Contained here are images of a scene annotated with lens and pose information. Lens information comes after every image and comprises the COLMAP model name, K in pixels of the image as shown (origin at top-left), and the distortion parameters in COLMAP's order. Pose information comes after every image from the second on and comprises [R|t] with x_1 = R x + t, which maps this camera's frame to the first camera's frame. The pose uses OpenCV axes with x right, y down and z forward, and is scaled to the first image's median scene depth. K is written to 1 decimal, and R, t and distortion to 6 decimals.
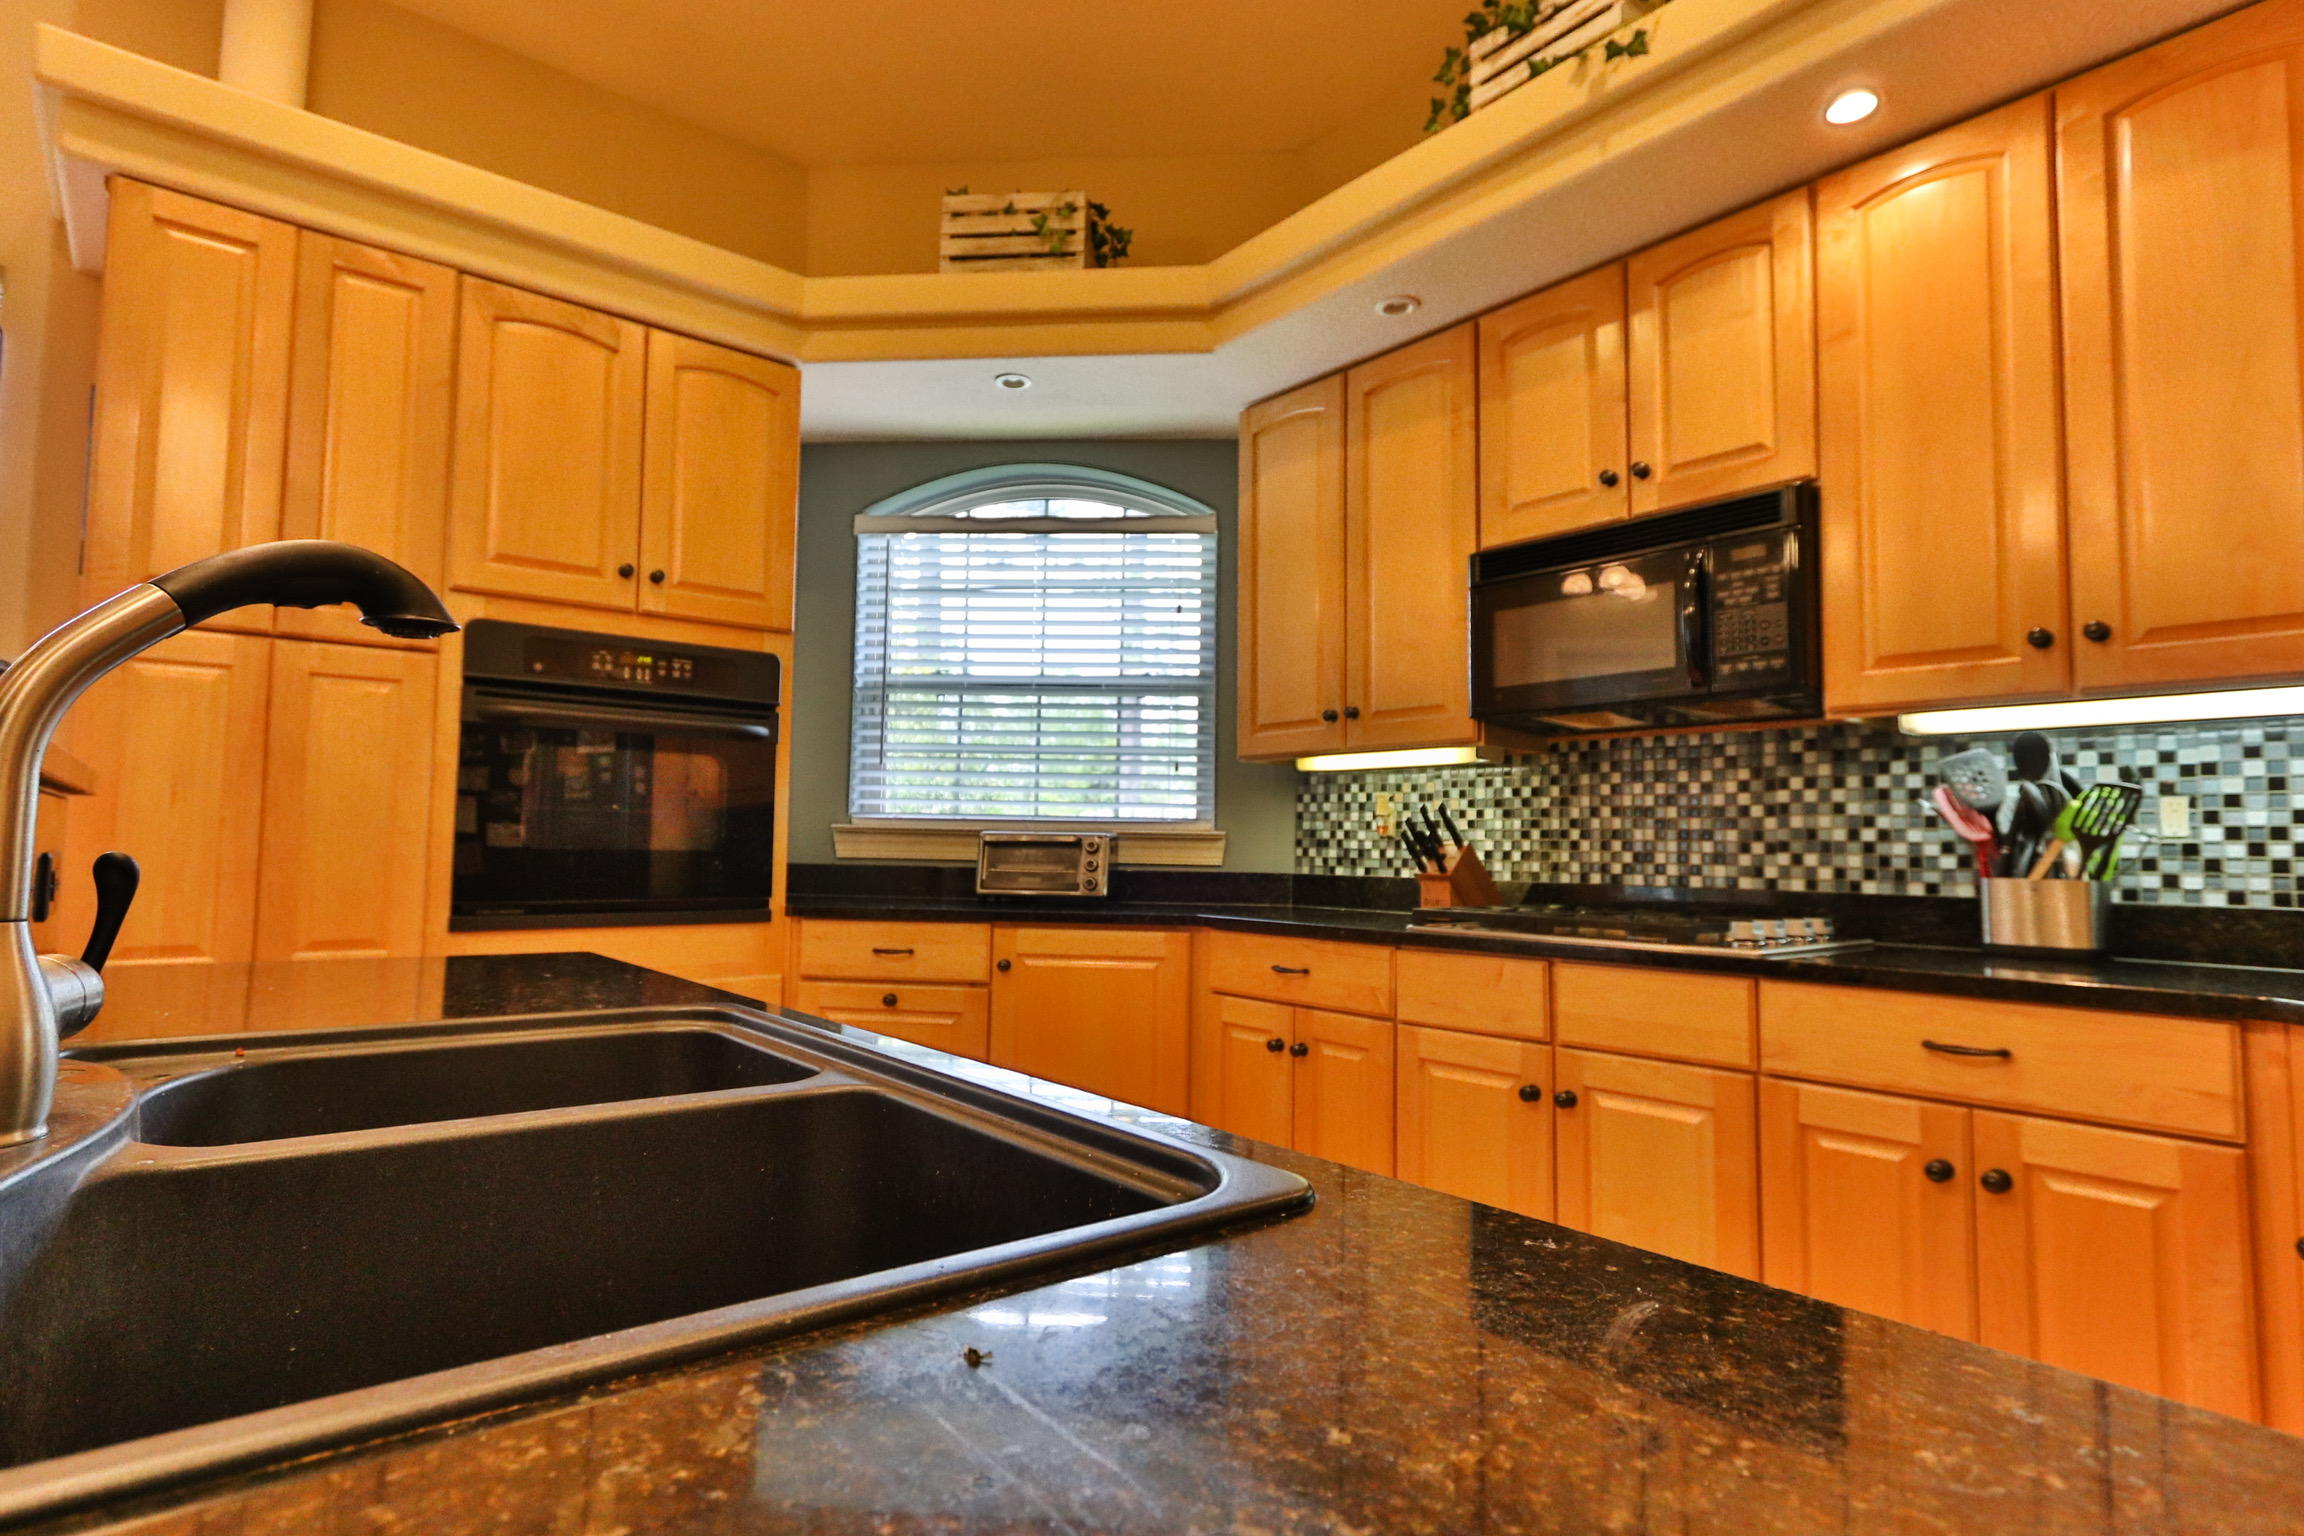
lens RADIAL K [[1178.6, 0, 1152.0], [0, 1178.6, 768.0], [0, 0, 1]] dist [0.001696, 0.001082]
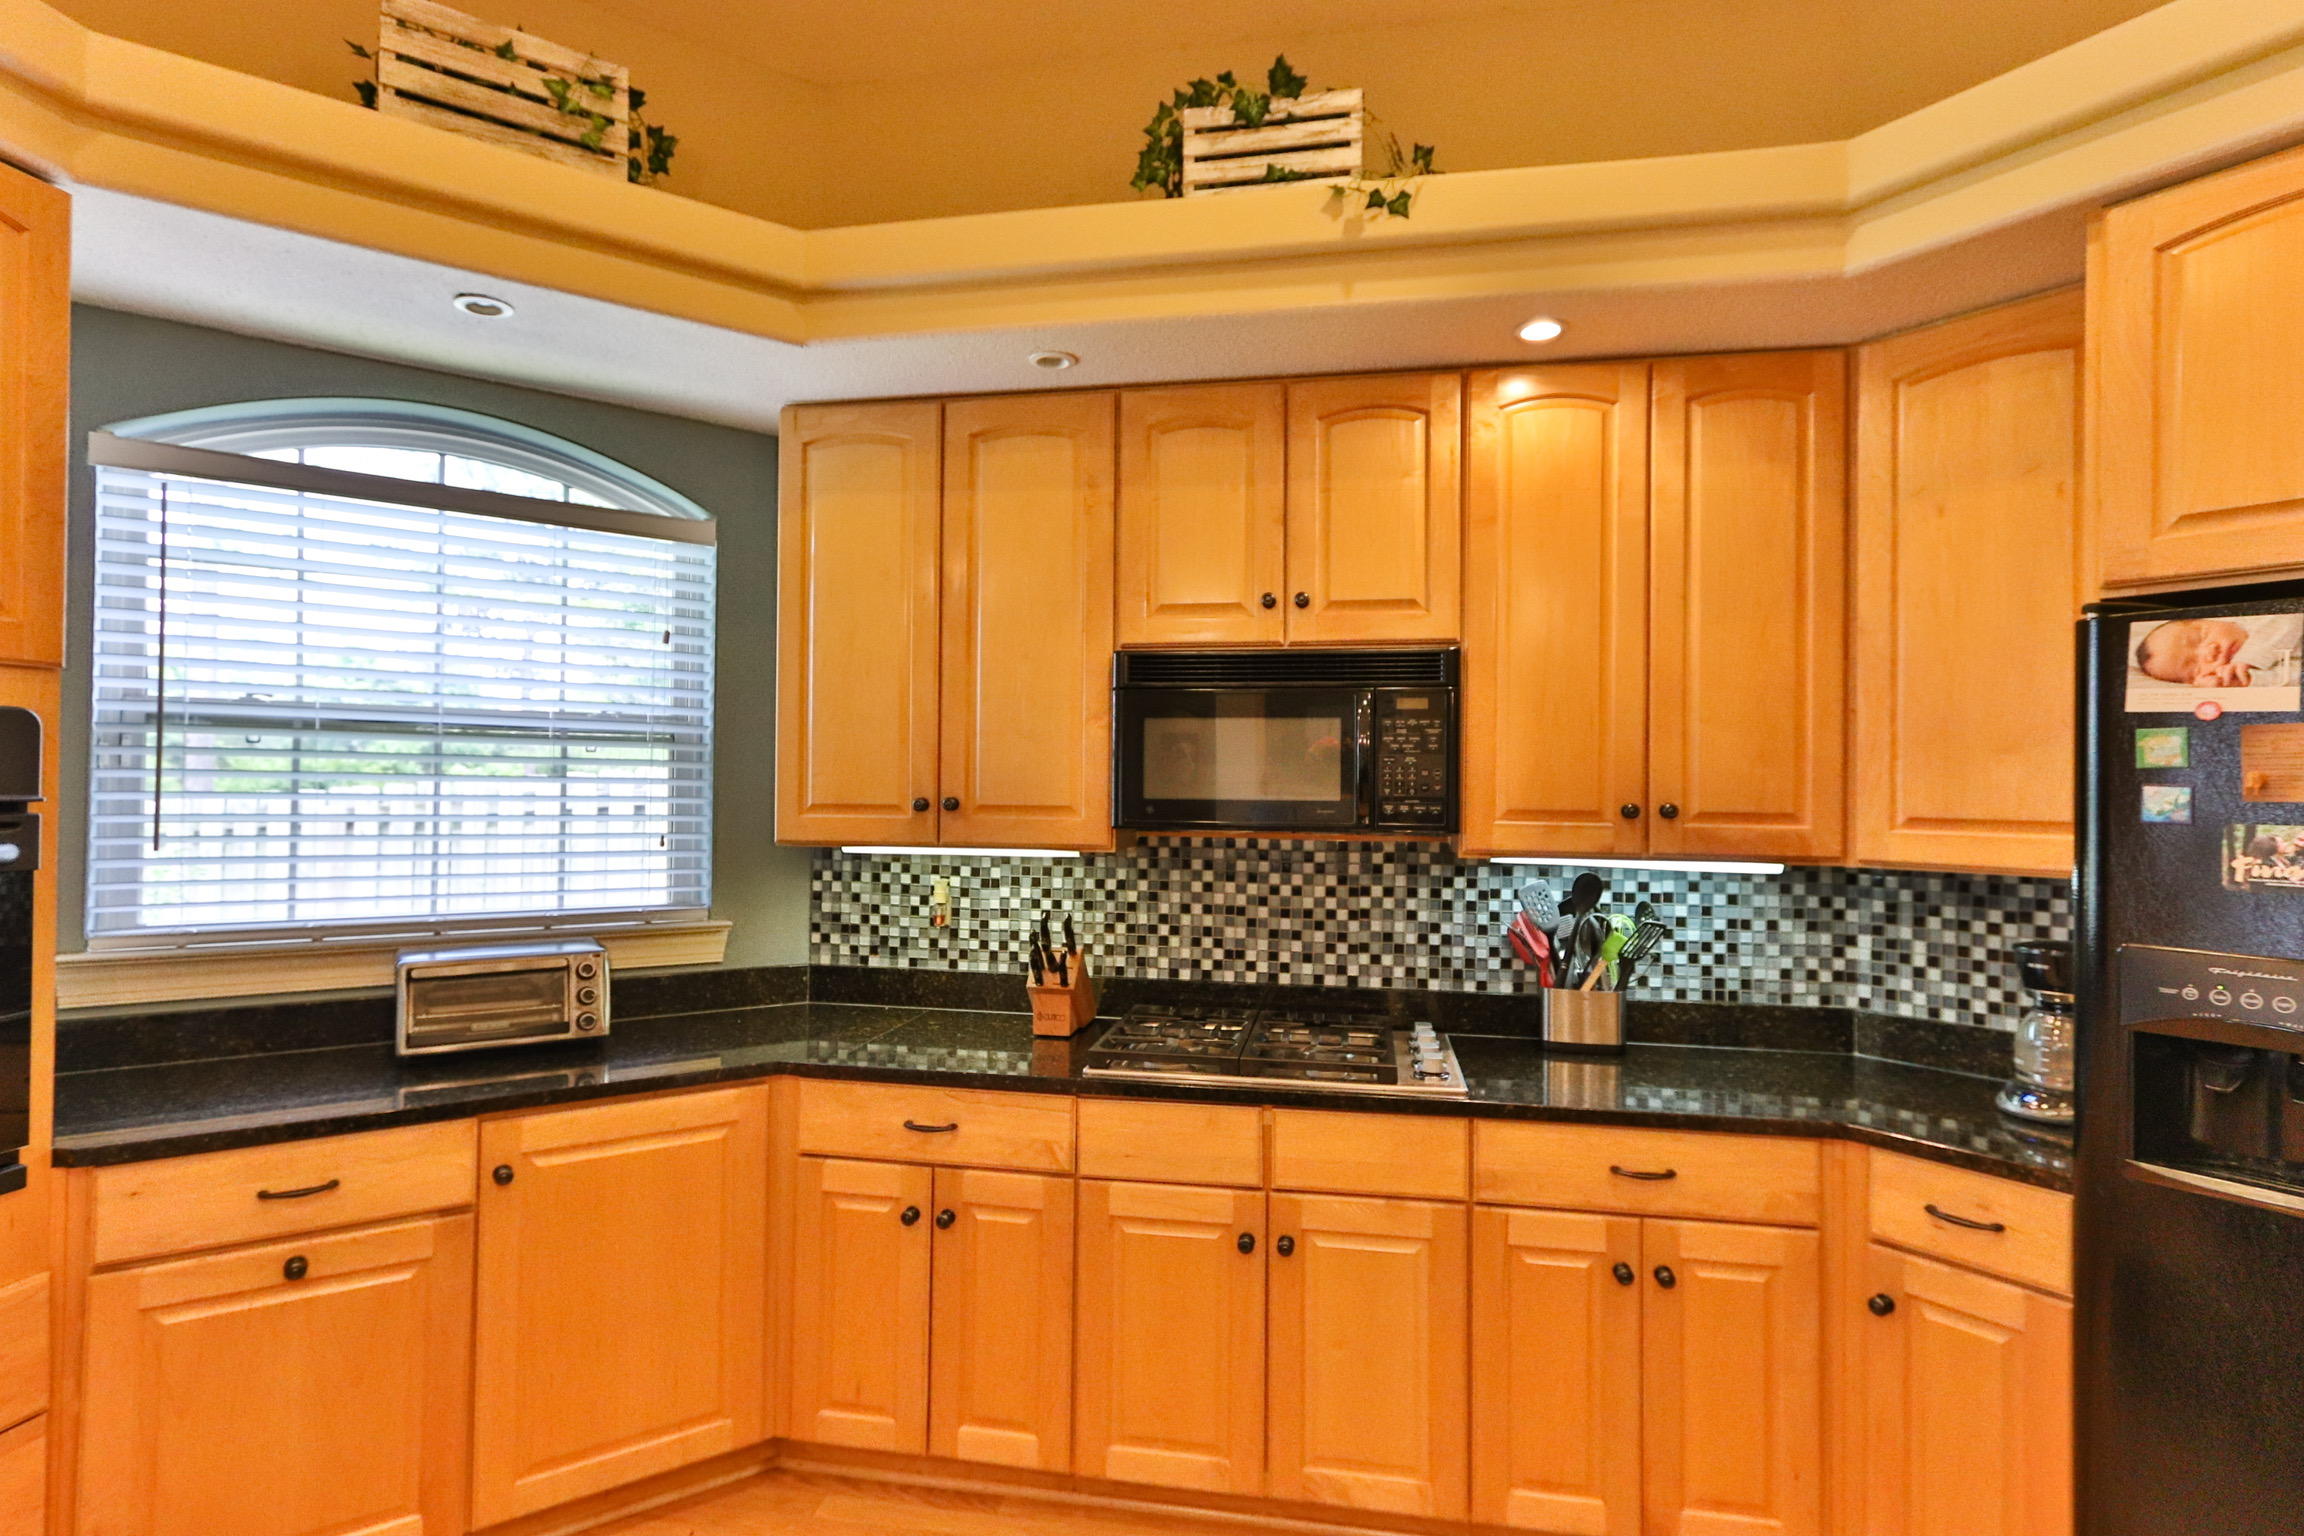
lens RADIAL K [[1174.2, 0, 1152.0], [0, 1174.2, 768.0], [0, 0, 1]] dist [0.007820, 0.002284]
pose [[0.769108, 0.005151, 0.639098, -0.309436], [-0.045250, 0.997897, 0.046411, -0.136120], [-0.637515, -0.064614, 0.767723, 0.265755]]
